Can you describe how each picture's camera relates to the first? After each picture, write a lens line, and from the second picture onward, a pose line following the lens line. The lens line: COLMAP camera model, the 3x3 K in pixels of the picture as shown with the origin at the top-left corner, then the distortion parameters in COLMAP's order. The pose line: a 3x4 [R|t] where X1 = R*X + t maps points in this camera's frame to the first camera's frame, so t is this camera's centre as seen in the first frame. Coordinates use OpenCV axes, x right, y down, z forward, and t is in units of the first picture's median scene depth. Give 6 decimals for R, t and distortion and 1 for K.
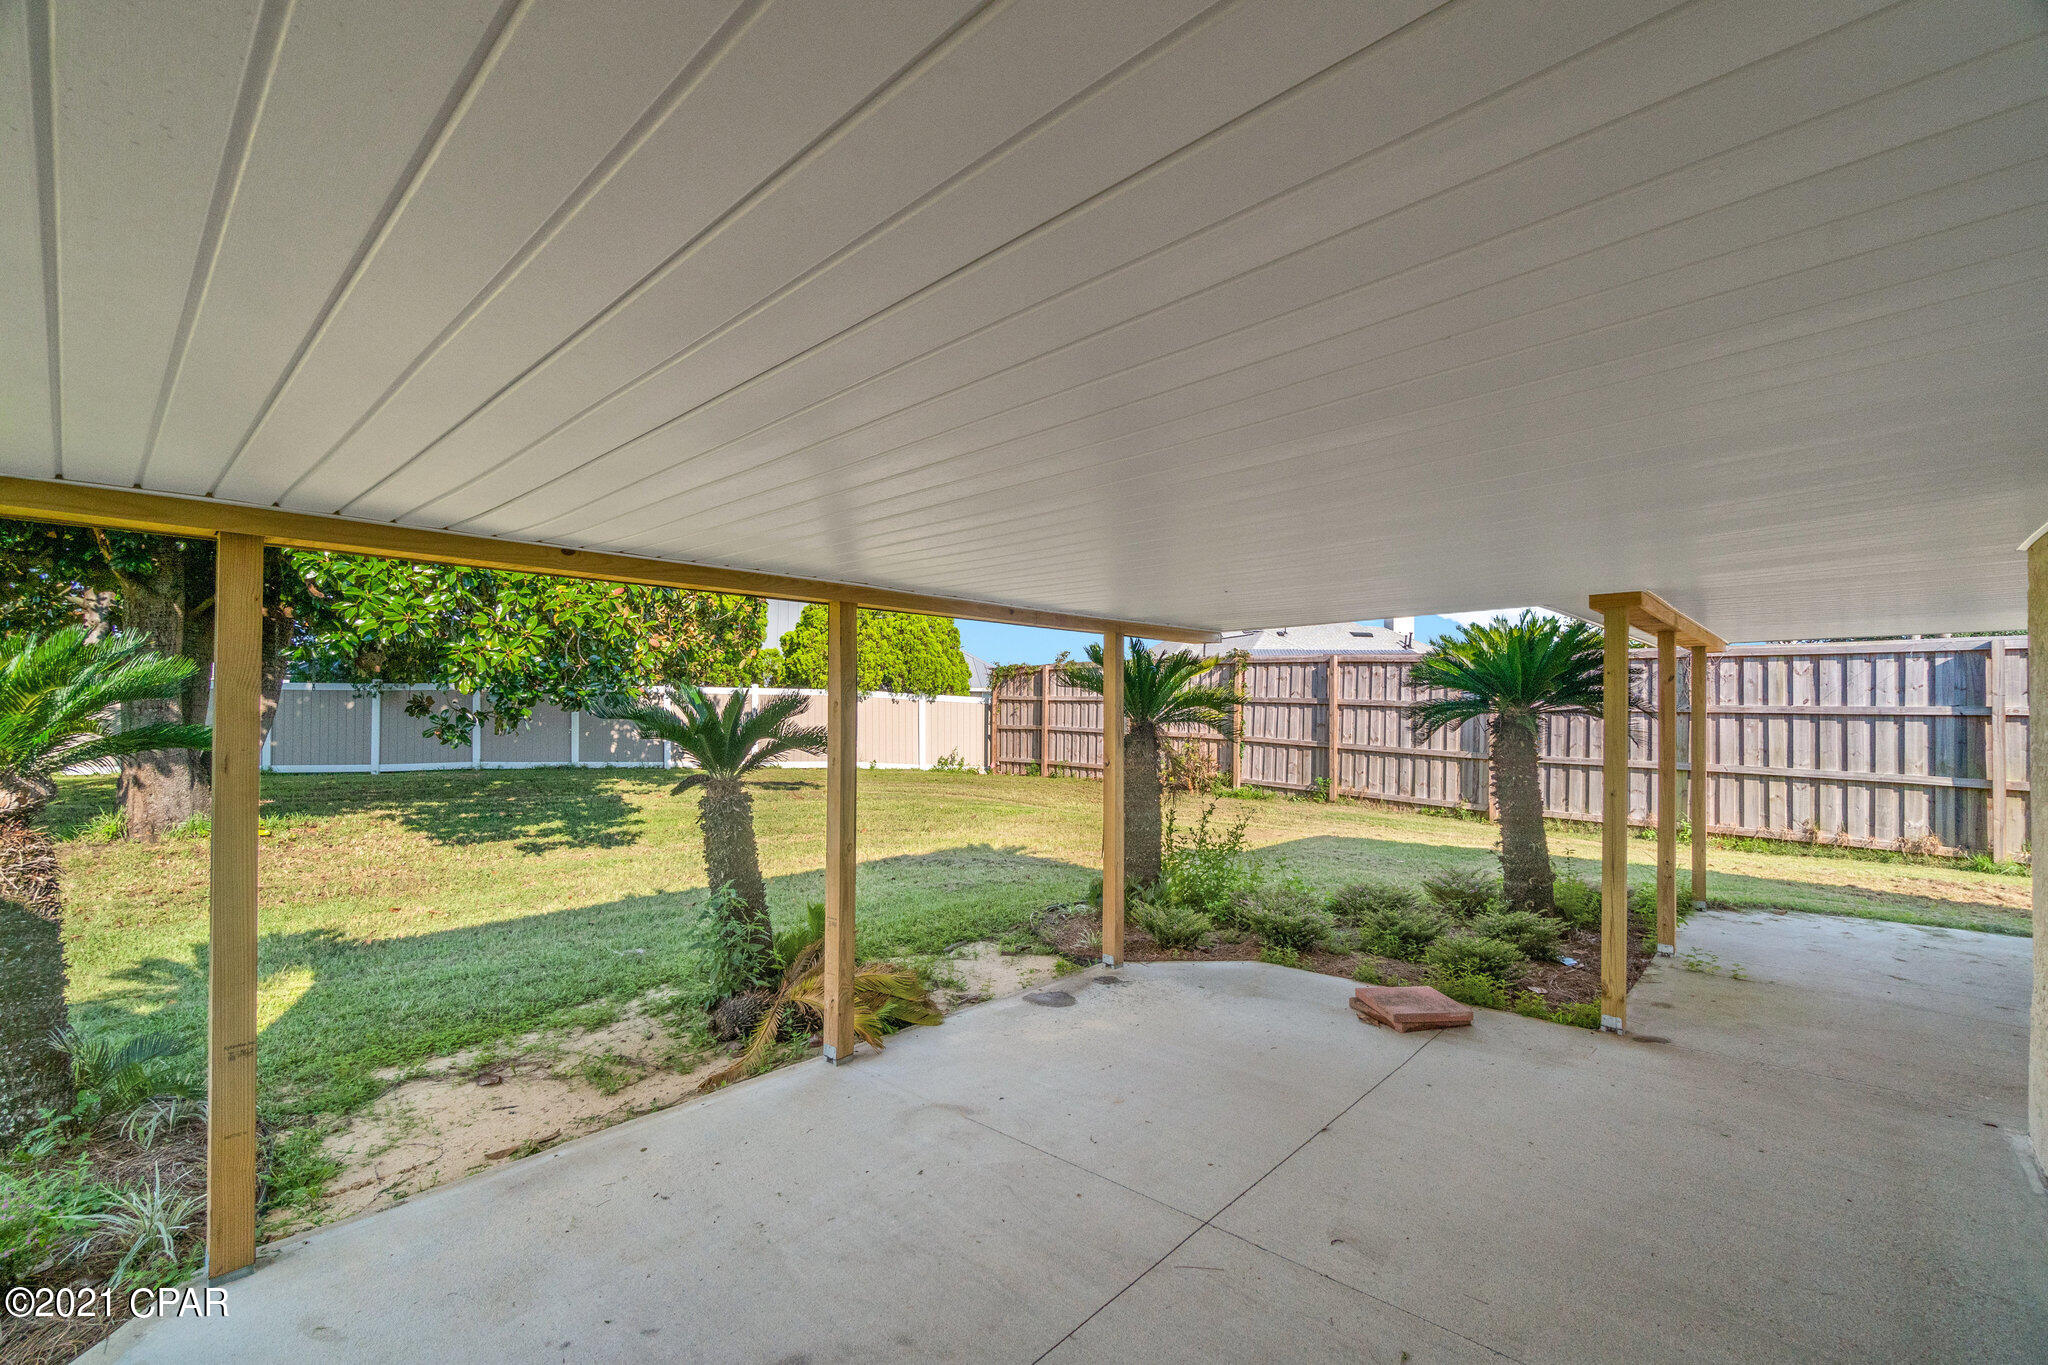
lens RADIAL K [[856.7, 0, 1025.4], [0, 856.7, 712.8], [0, 0, 1]] dist [-0.000576, 0.000120]
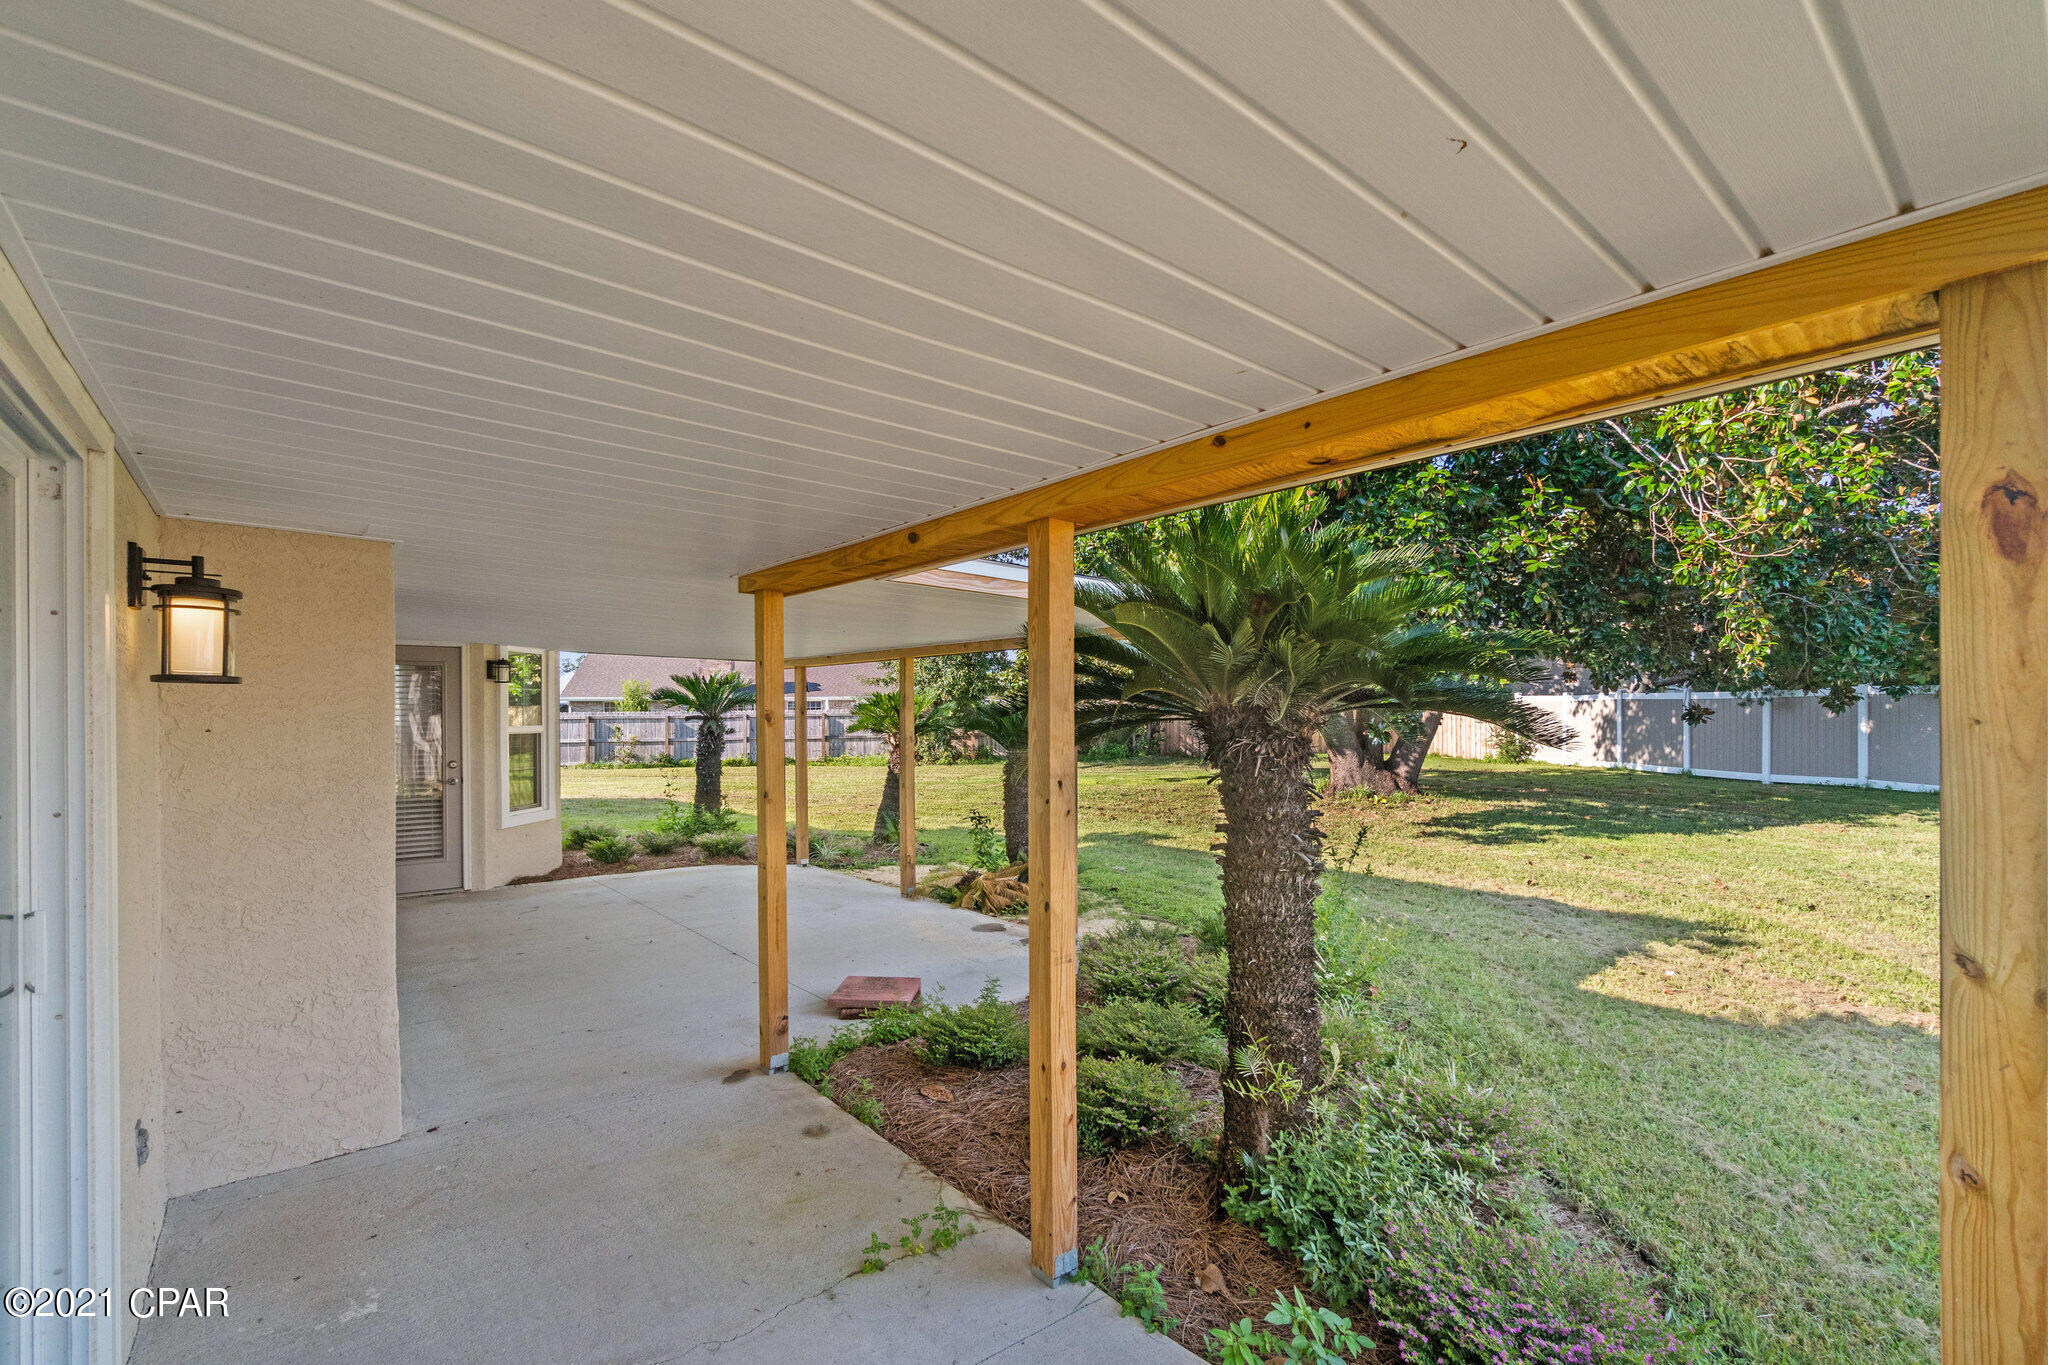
lens RADIAL K [[896.9, 0, 1021.5], [0, 896.9, 675.0], [0, 0, 1]] dist [-0.001830, -0.000213]
pose [[-0.126674, -0.054066, -0.990470, 1.495457], [-0.000008, 0.998514, -0.054504, 0.025136], [0.991944, -0.006896, -0.126486, 1.299457]]
